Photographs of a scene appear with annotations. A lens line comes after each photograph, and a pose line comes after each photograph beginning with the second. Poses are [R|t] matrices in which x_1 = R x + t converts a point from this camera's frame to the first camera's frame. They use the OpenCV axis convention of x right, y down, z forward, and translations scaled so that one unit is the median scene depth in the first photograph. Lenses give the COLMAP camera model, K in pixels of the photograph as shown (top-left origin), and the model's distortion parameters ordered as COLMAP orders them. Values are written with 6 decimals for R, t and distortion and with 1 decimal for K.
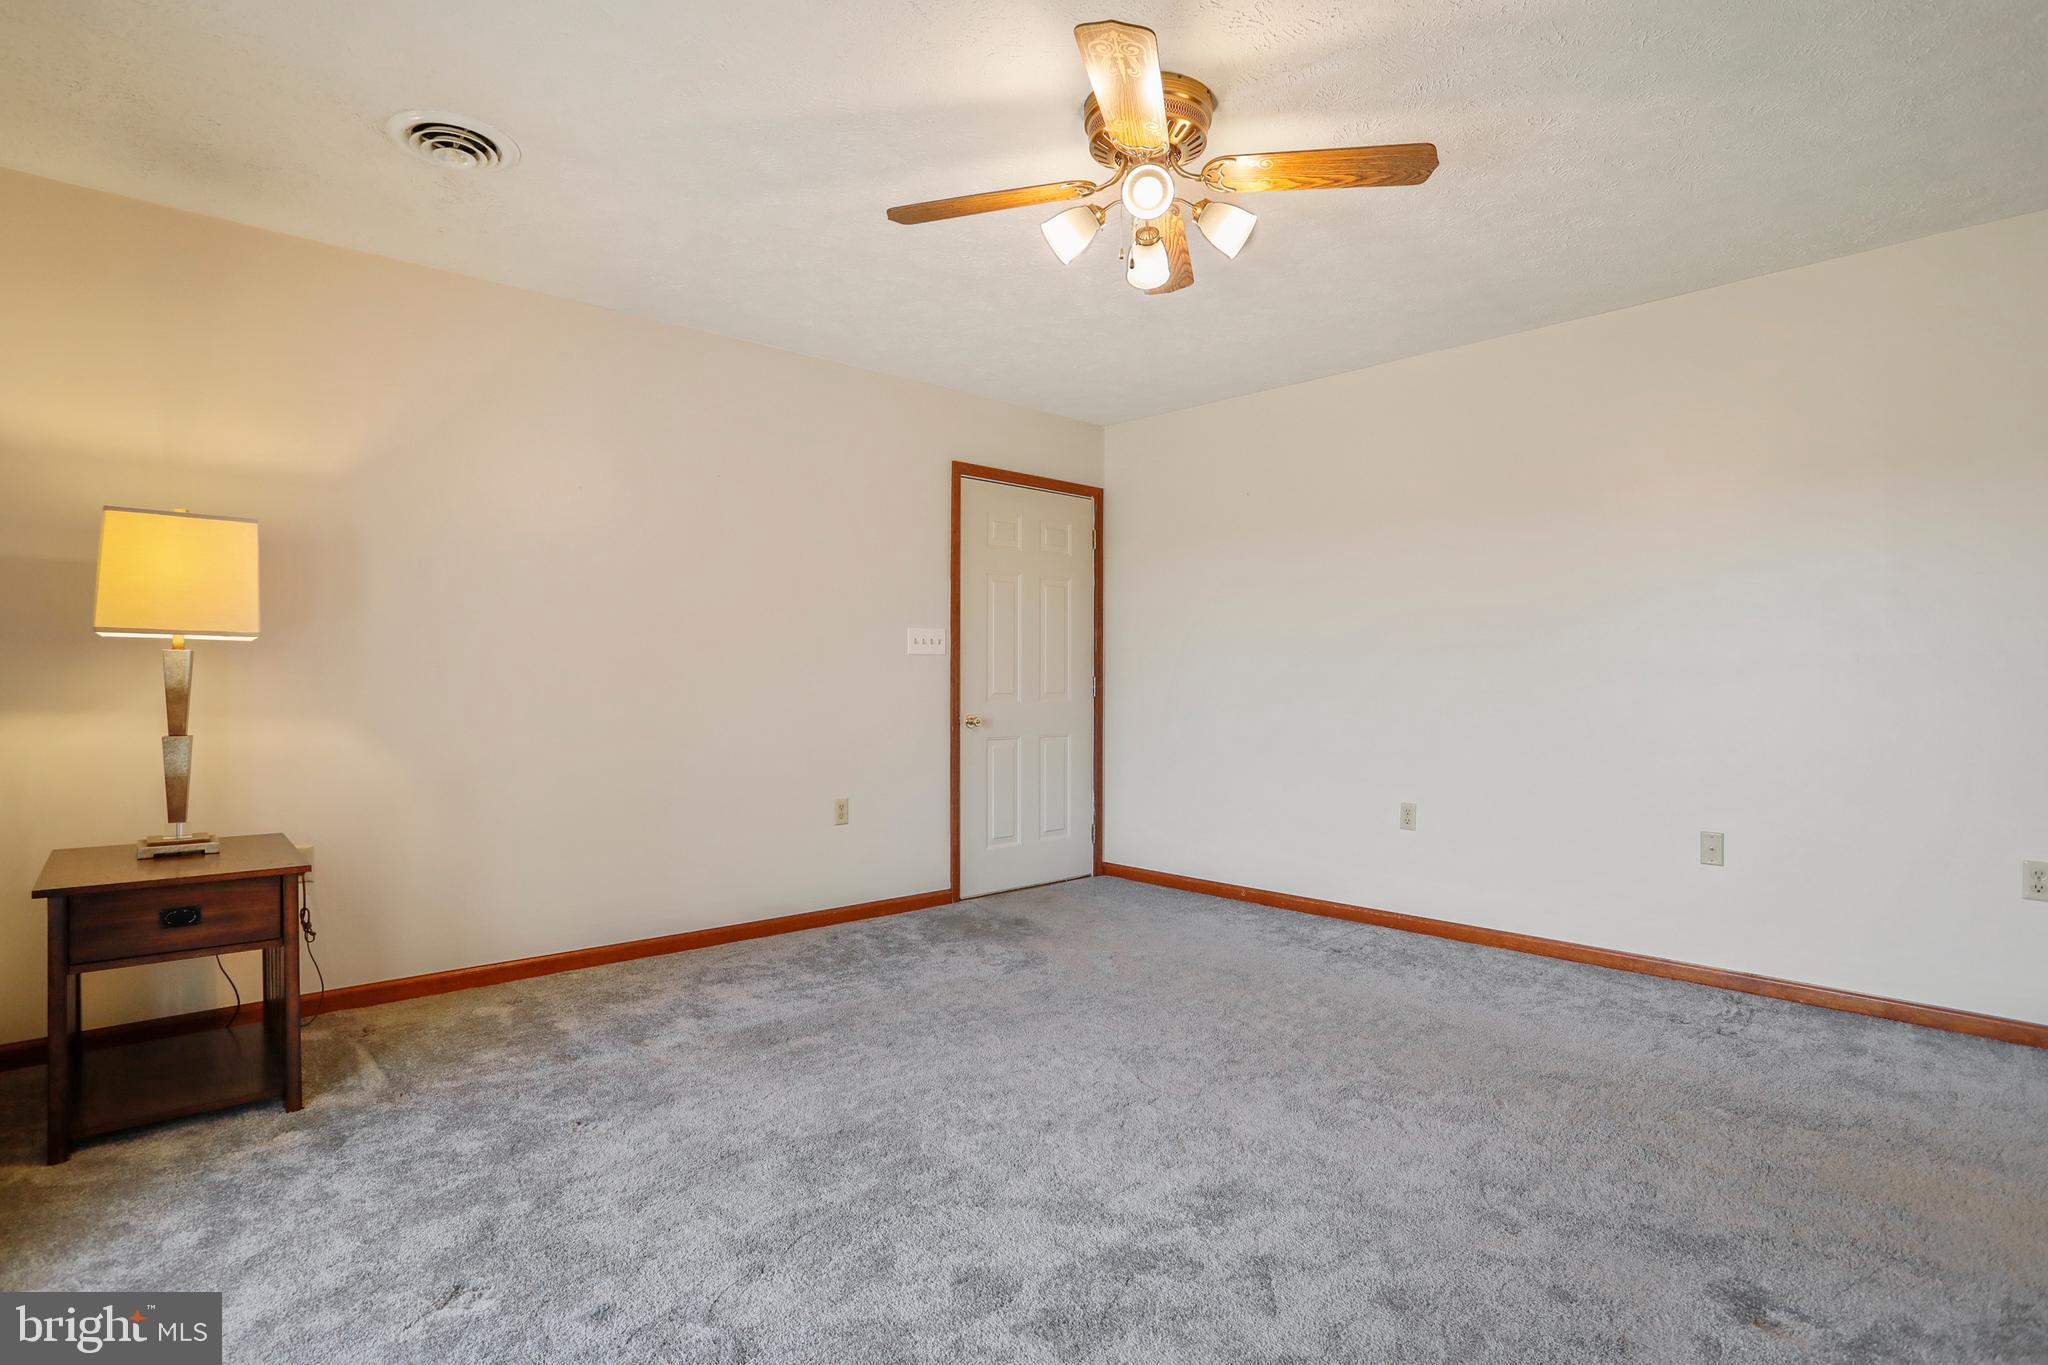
lens RADIAL K [[1040.2, 0, 1018.4], [0, 1040.2, 685.9], [0, 0, 1]] dist [-0.022963, 0.000335]
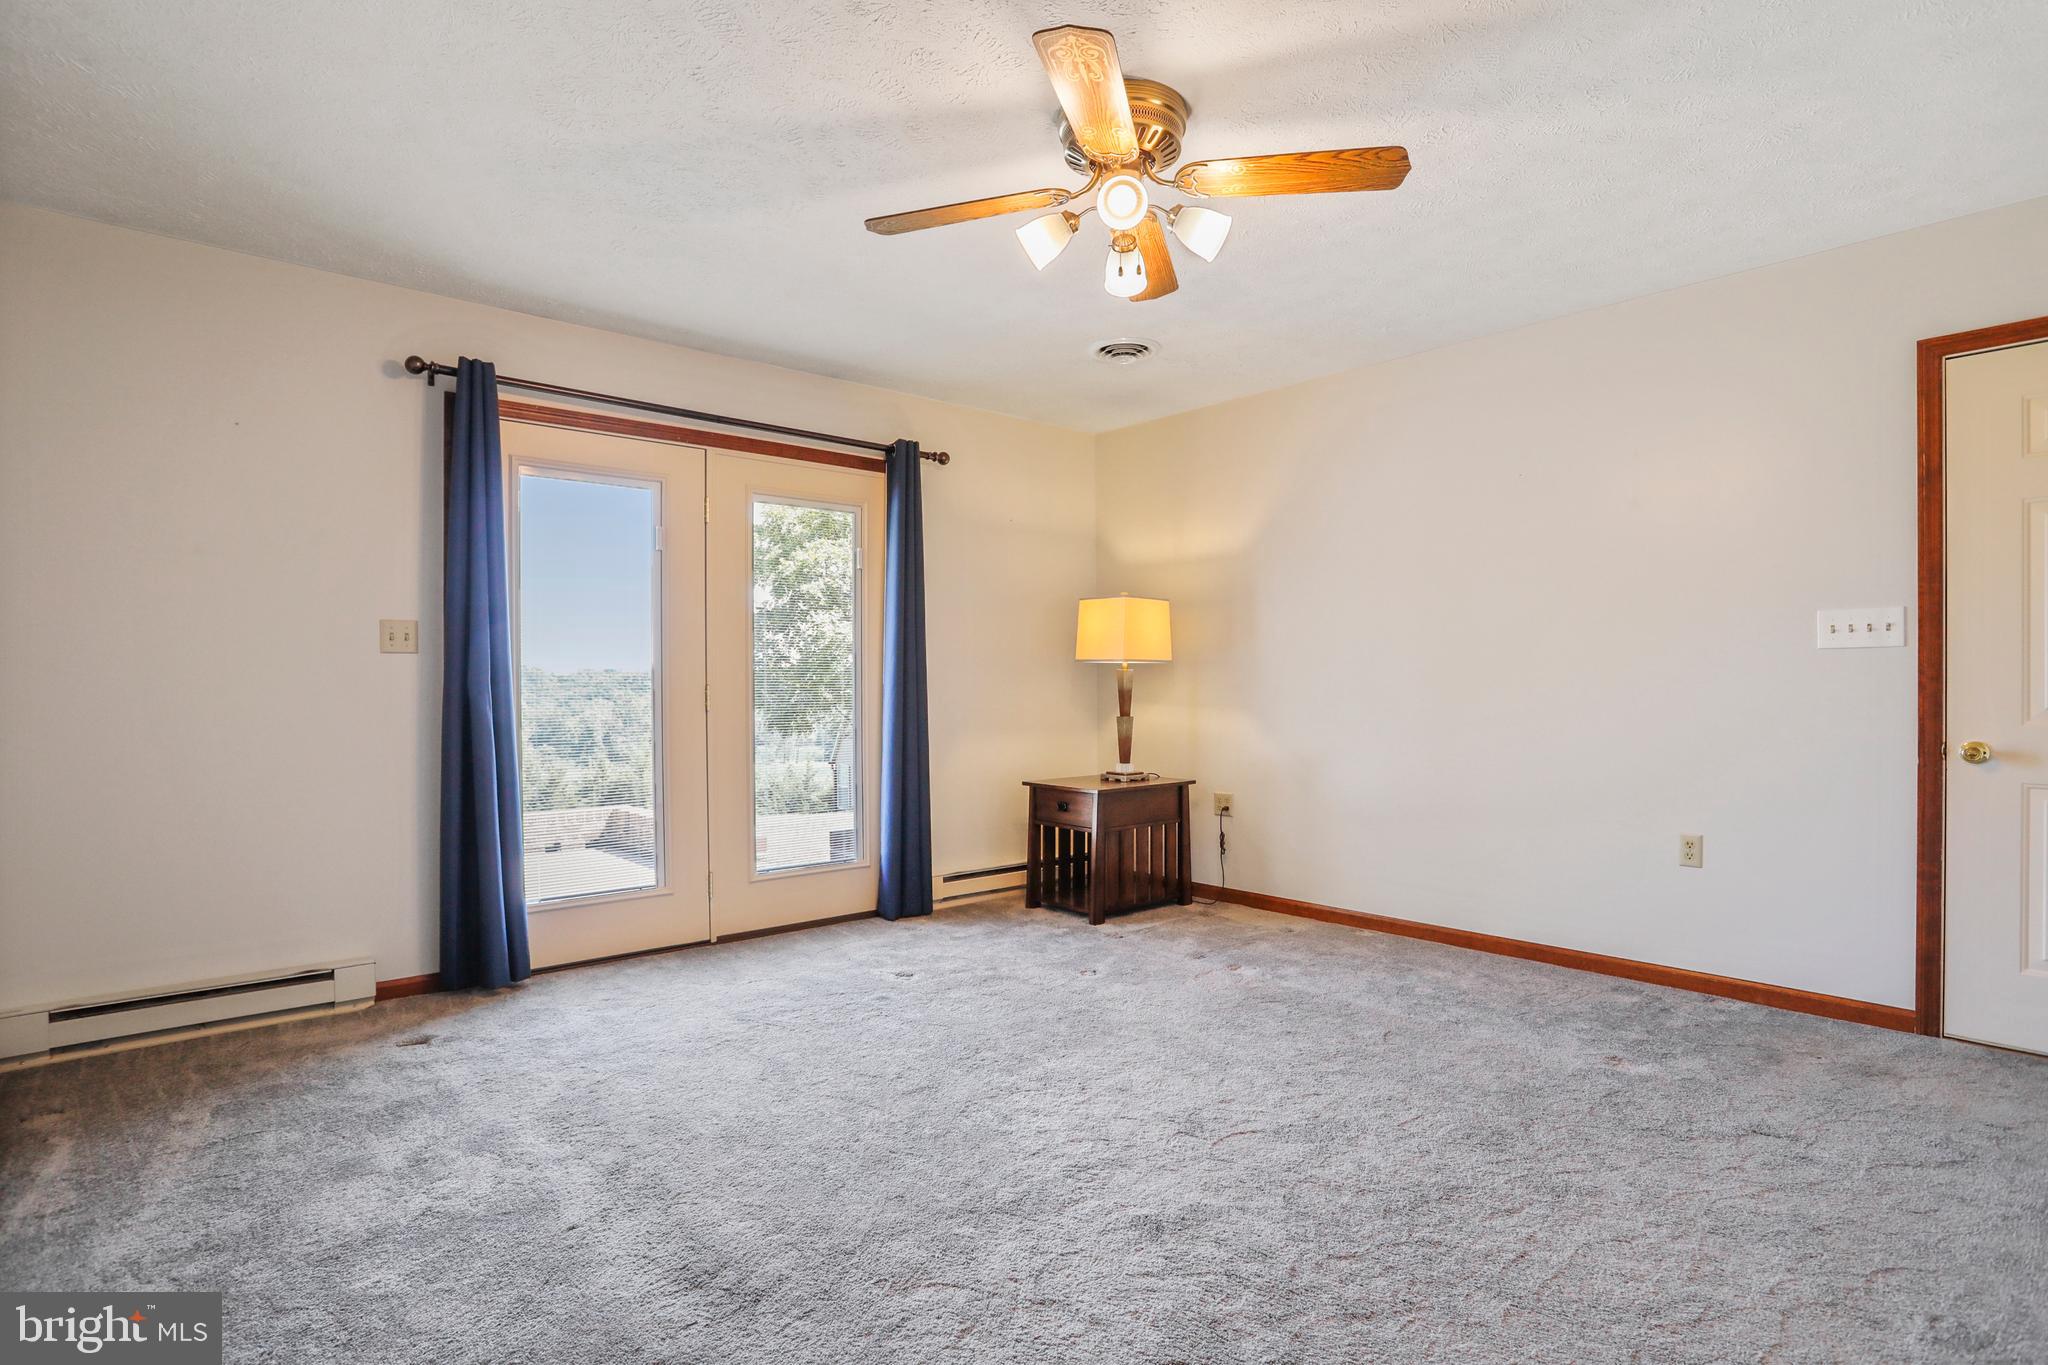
lens RADIAL K [[1040.2, 0, 1018.4], [0, 1040.2, 685.9], [0, 0, 1]] dist [-0.022963, 0.000335]
pose [[-0.018826, 0.006713, -0.999800, 1.040079], [0.000842, 0.999977, 0.006699, -0.017959], [0.999822, -0.000716, -0.018831, 0.830721]]
